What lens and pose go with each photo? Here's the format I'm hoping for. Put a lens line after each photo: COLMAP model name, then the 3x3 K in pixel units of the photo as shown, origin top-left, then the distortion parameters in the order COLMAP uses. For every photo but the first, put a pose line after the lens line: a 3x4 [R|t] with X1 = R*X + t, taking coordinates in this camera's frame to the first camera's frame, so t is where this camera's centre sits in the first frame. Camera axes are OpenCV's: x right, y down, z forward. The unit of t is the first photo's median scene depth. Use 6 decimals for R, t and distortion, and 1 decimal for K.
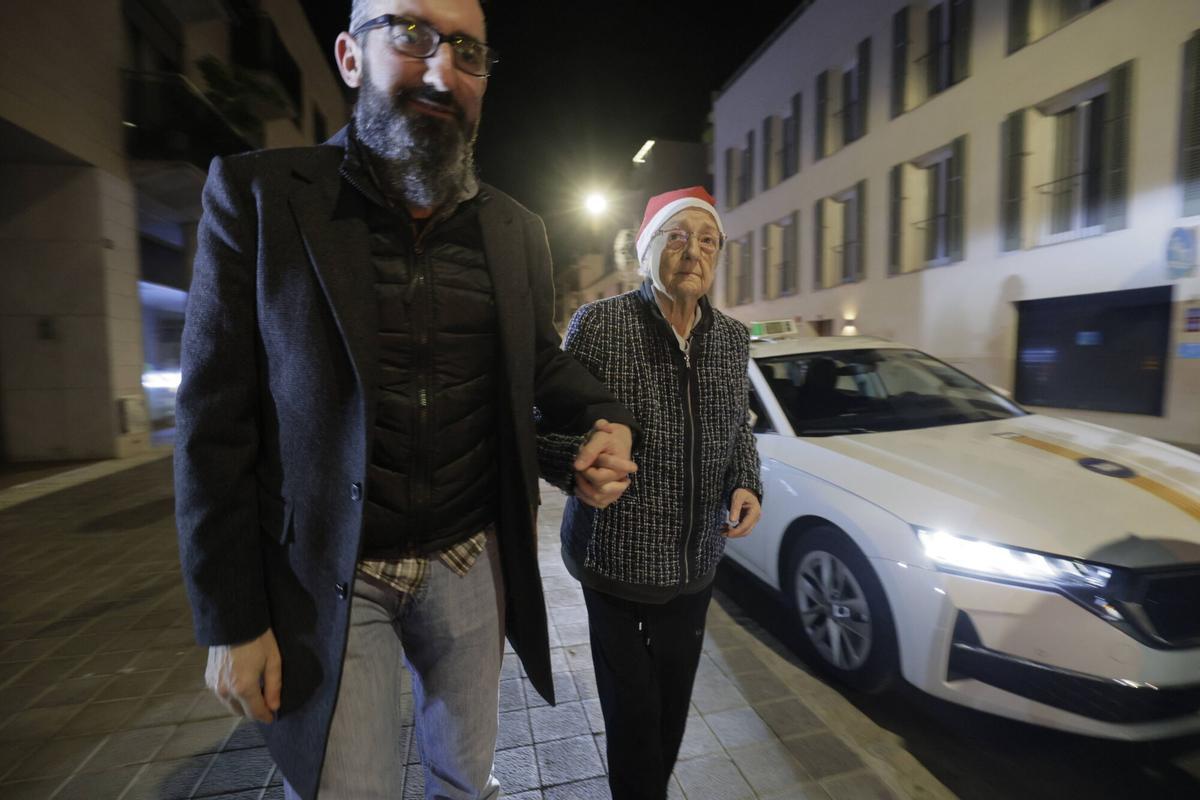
lens RADIAL K [[547.1, 0, 609.8], [0, 547.1, 395.3], [0, 0, 1]] dist [-0.036377, 0.005158]
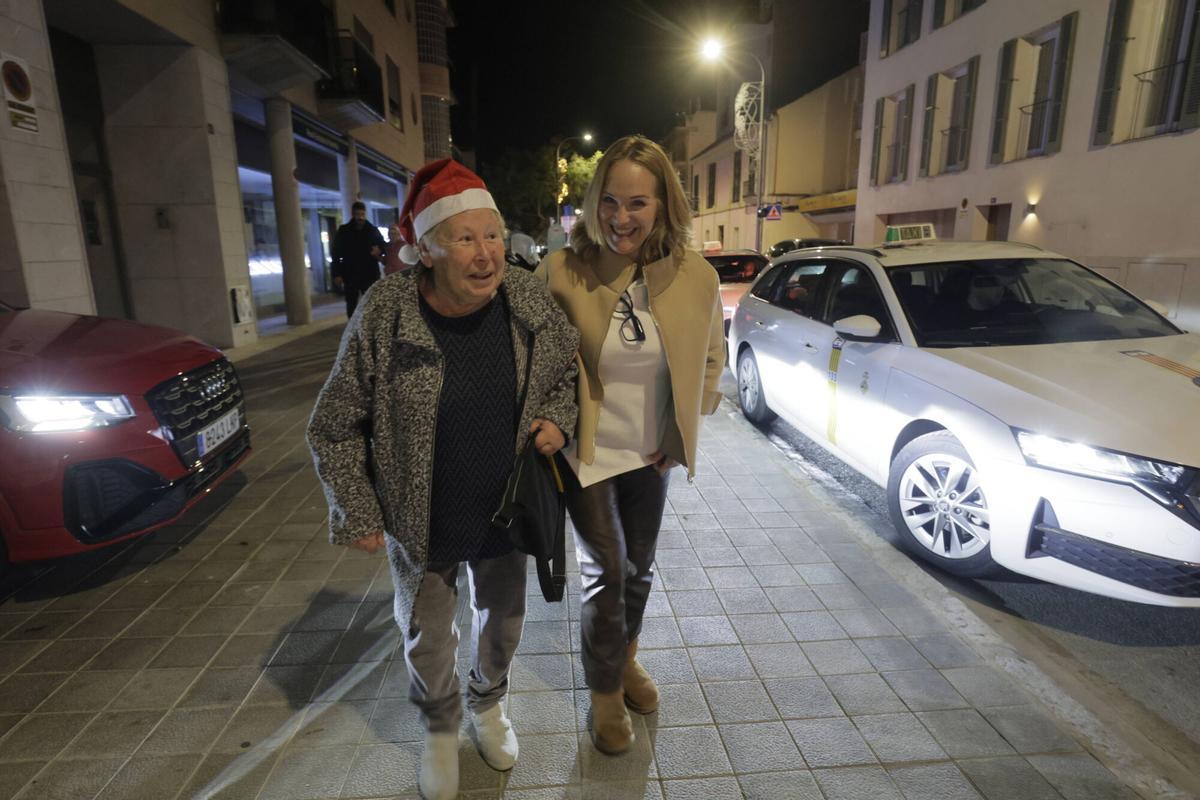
lens RADIAL K [[658.8, 0, 609.7], [0, 658.8, 398.1], [0, 0, 1]] dist [-0.022244, 0.003805]
pose [[0.987500, 0.044511, -0.151206, -0.010960], [-0.019611, 0.986541, 0.162332, -0.004177], [0.156397, -0.157337, 0.975082, -0.074911]]
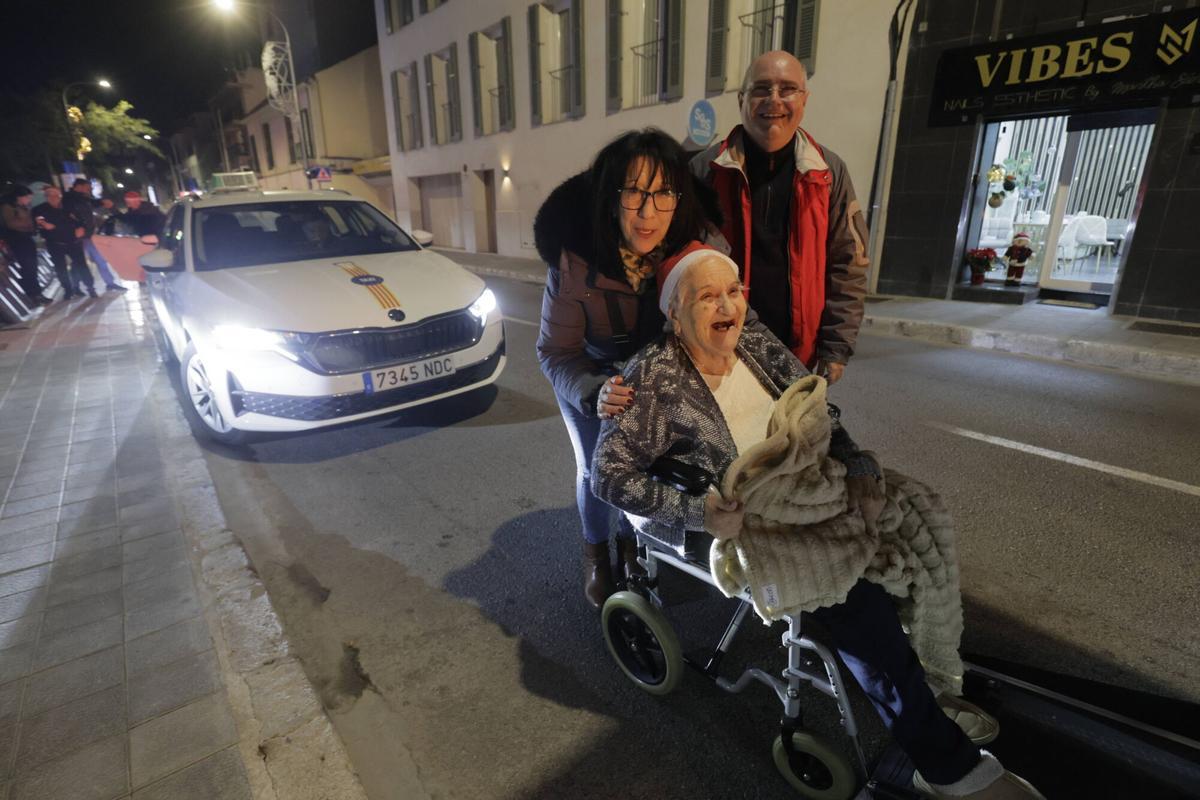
lens RADIAL K [[584.6, 0, 612.9], [0, 584.6, 399.3], [0, 0, 1]] dist [-0.022282, 0.002770]
pose [[0.902470, -0.125502, 0.412063, 0.142329], [0.021353, 0.968473, 0.248202, 0.011338], [-0.430222, -0.215196, 0.876698, -0.152310]]
